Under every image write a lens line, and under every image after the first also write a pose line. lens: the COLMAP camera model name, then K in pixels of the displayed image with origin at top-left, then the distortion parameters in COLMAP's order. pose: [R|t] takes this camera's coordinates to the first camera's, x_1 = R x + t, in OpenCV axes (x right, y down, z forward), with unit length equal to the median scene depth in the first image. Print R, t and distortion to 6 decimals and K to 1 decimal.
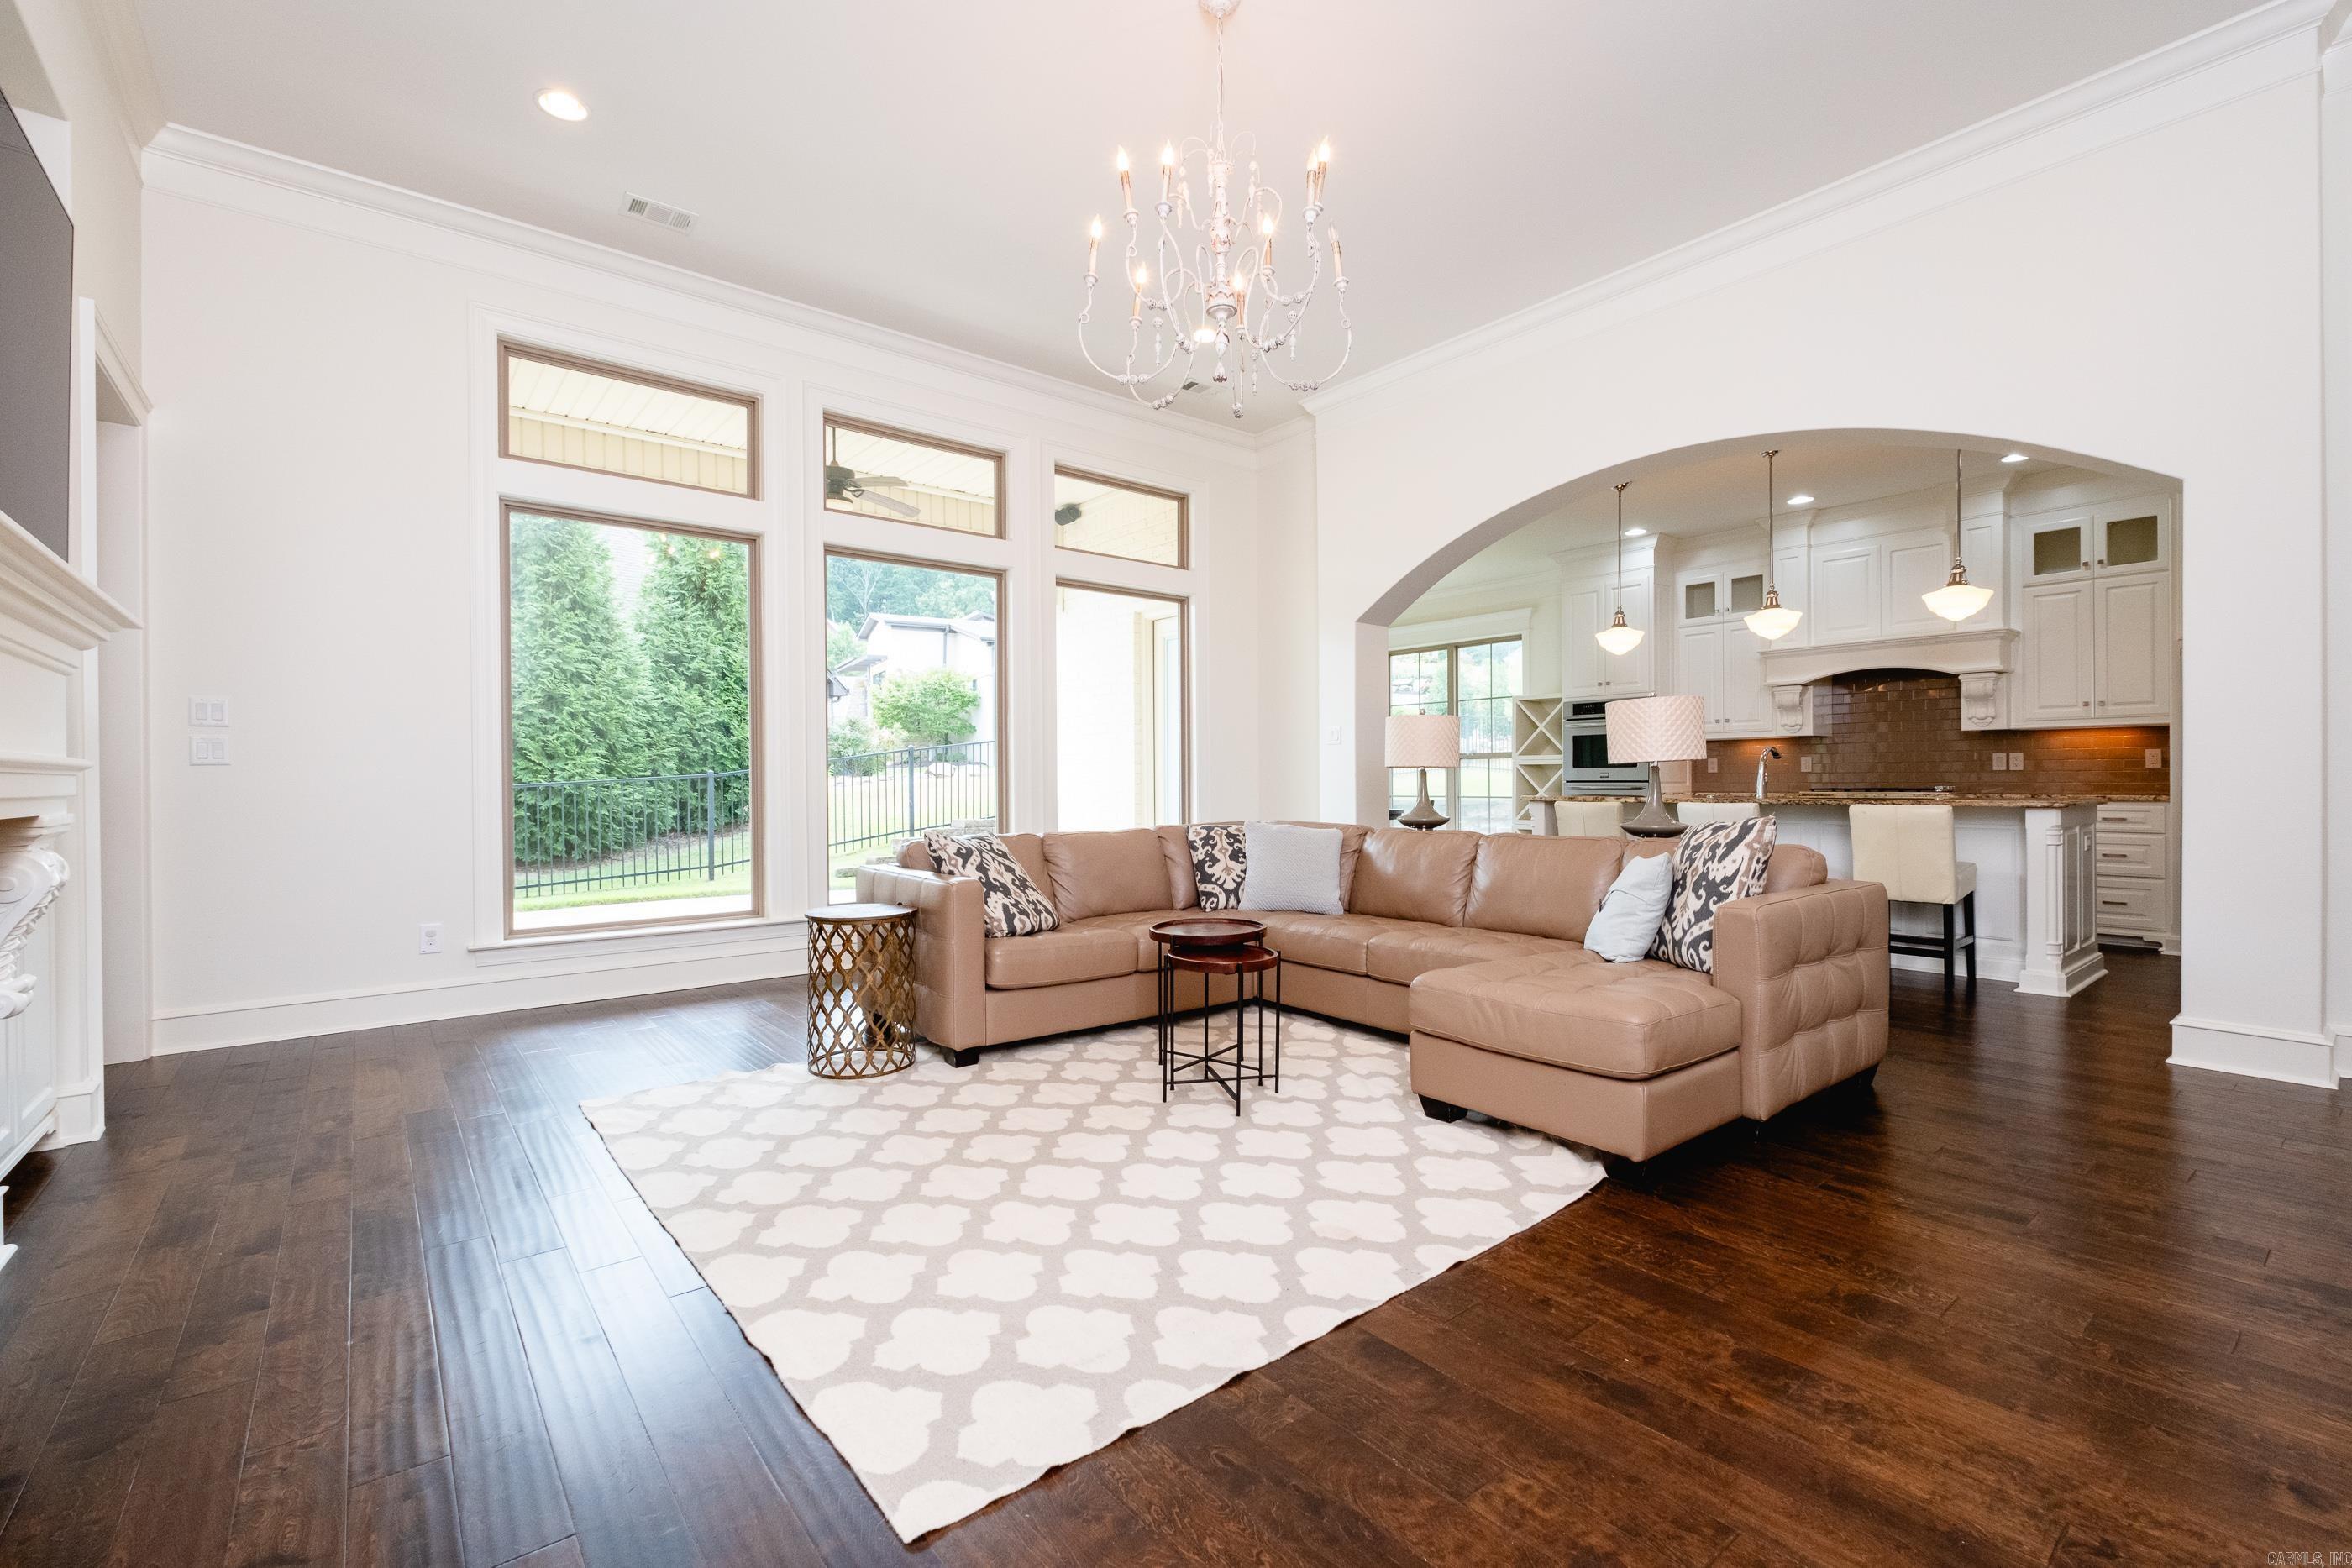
lens RADIAL K [[1020.3, 0, 1176.8], [0, 1020.3, 792.2], [0, 0, 1]] dist [0.008682, -0.003674]
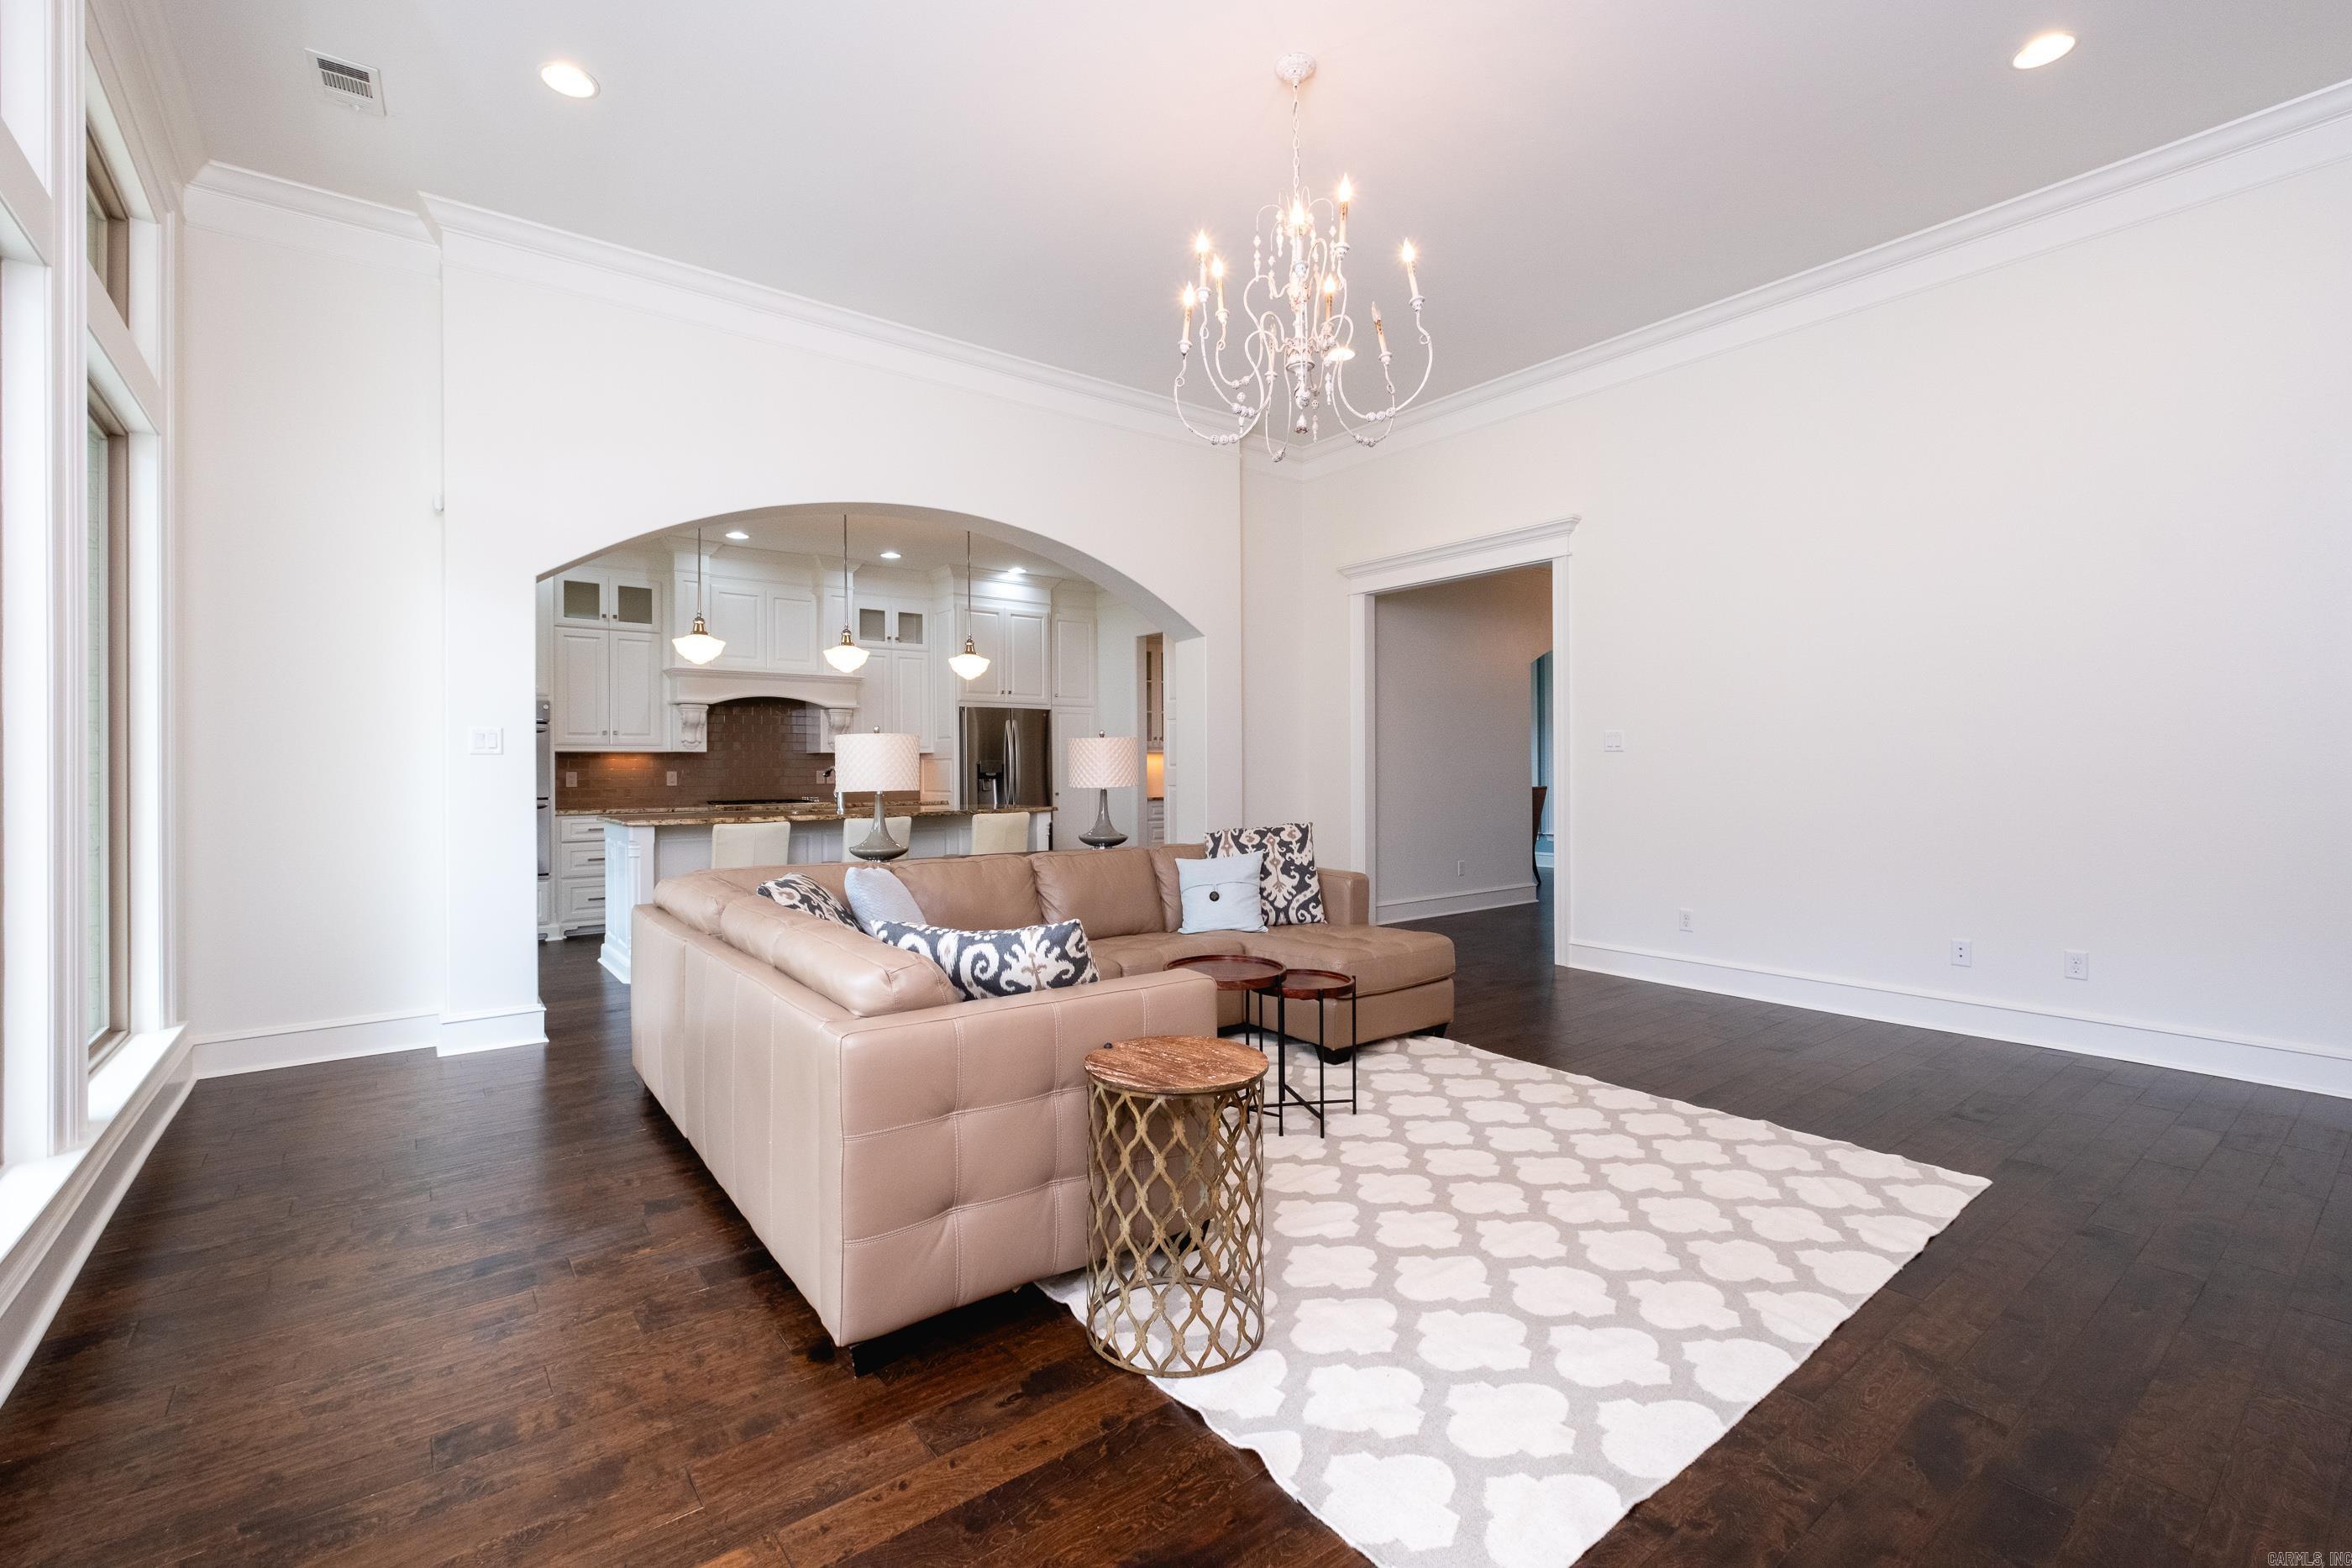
lens RADIAL K [[1020.3, 0, 1205.7], [0, 1020.3, 753.0], [0, 0, 1]] dist [0.008682, -0.003674]
pose [[-0.002214, 0.021392, 0.999769, -1.115161], [0.017829, 0.999613, -0.021349, -0.057777], [-0.999839, 0.017778, -0.002594, 1.222085]]
